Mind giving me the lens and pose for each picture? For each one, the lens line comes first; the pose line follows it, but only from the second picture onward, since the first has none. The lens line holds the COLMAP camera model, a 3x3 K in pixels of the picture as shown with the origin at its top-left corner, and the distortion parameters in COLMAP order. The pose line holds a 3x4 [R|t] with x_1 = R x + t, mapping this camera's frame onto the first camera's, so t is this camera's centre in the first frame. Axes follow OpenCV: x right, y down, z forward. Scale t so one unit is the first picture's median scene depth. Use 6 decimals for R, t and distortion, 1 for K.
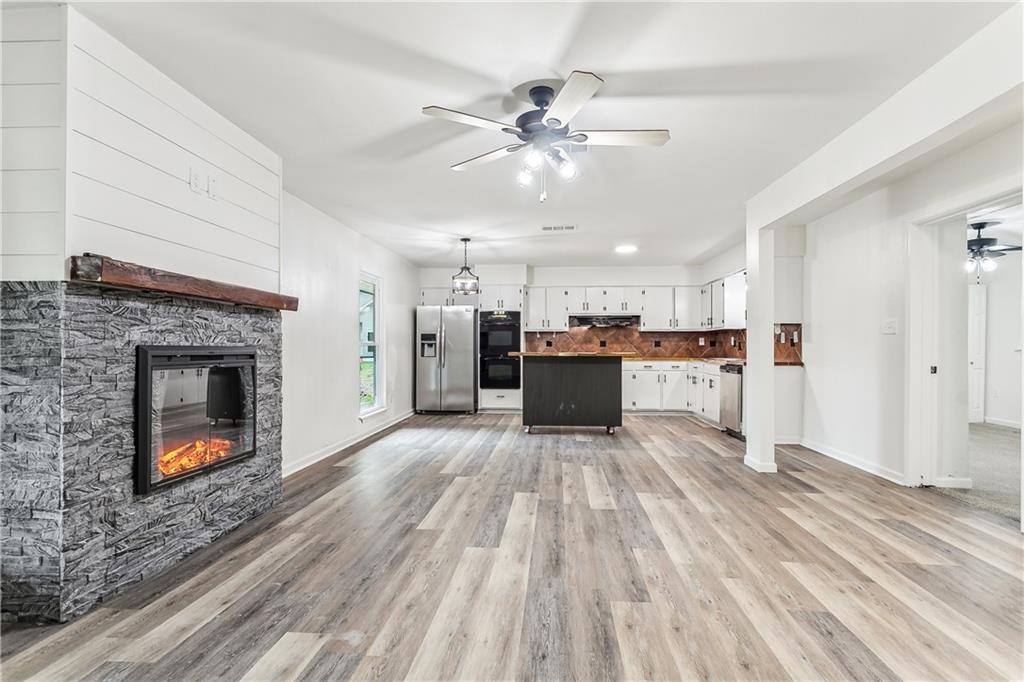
lens RADIAL K [[493.3, 0, 519.9], [0, 493.3, 347.9], [0, 0, 1]] dist [0.000205, 0.002363]
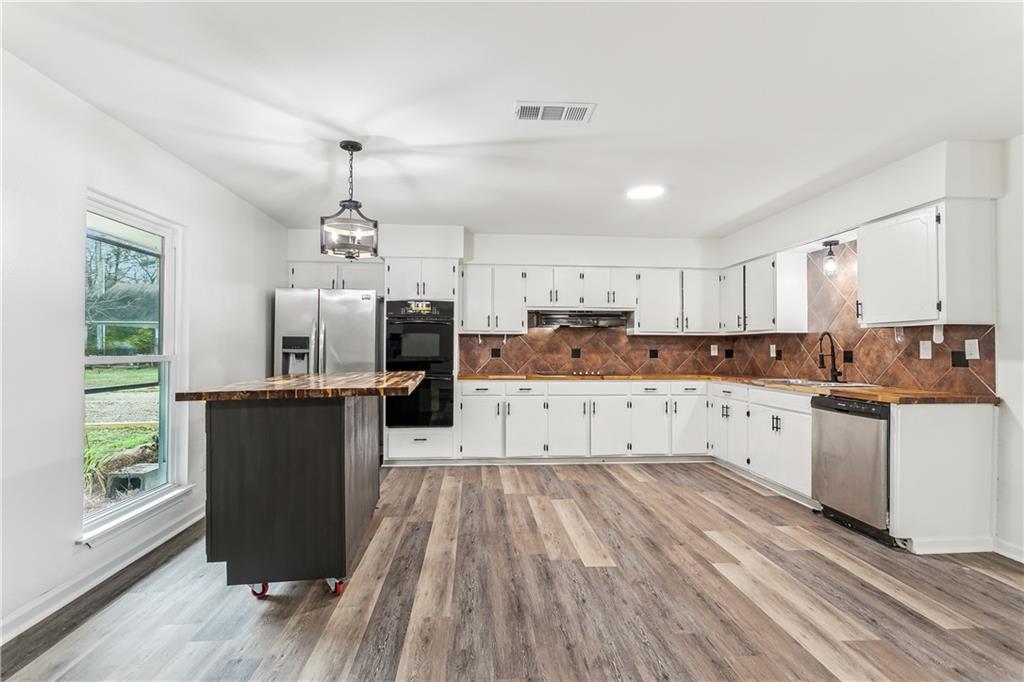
lens RADIAL K [[493.3, 0, 509.3], [0, 493.3, 344.8], [0, 0, 1]] dist [0.000205, 0.002363]
pose [[0.989535, 0.004482, 0.144221, -0.024979], [-0.003262, 0.999957, -0.008696, -0.019098], [-0.144254, 0.008135, 0.989507, 0.498582]]
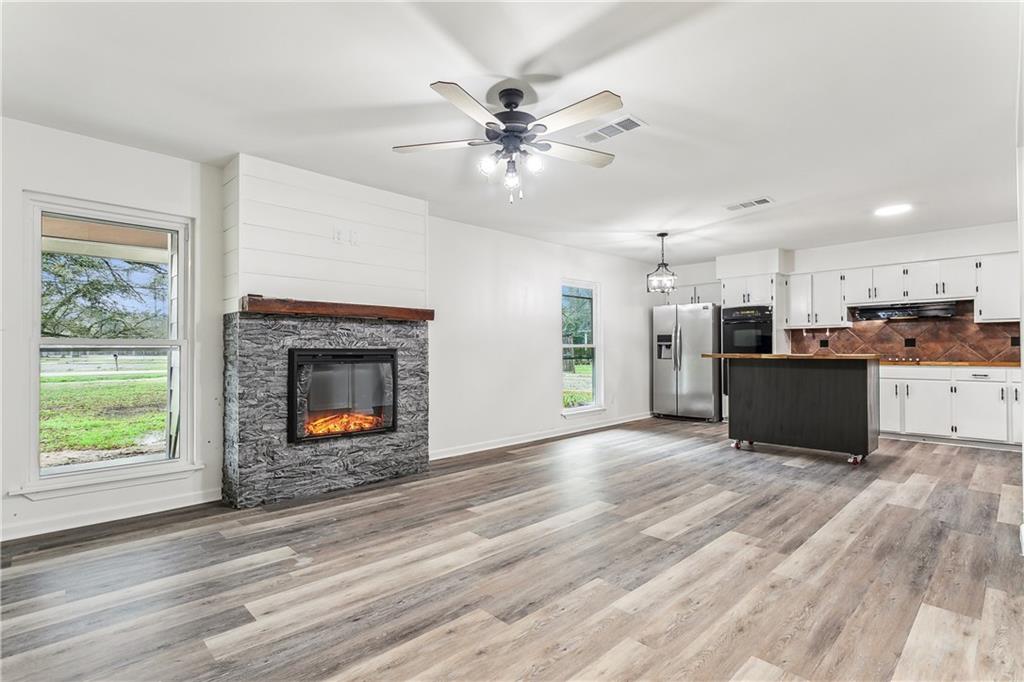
lens RADIAL K [[493.3, 0, 514.6], [0, 493.3, 341.9], [0, 0, 1]] dist [0.000205, 0.002363]
pose [[0.751769, -0.015873, -0.659236, 0.298089], [0.004601, 0.999812, -0.018827, 0.002852], [0.659411, 0.011120, 0.751700, 0.104853]]
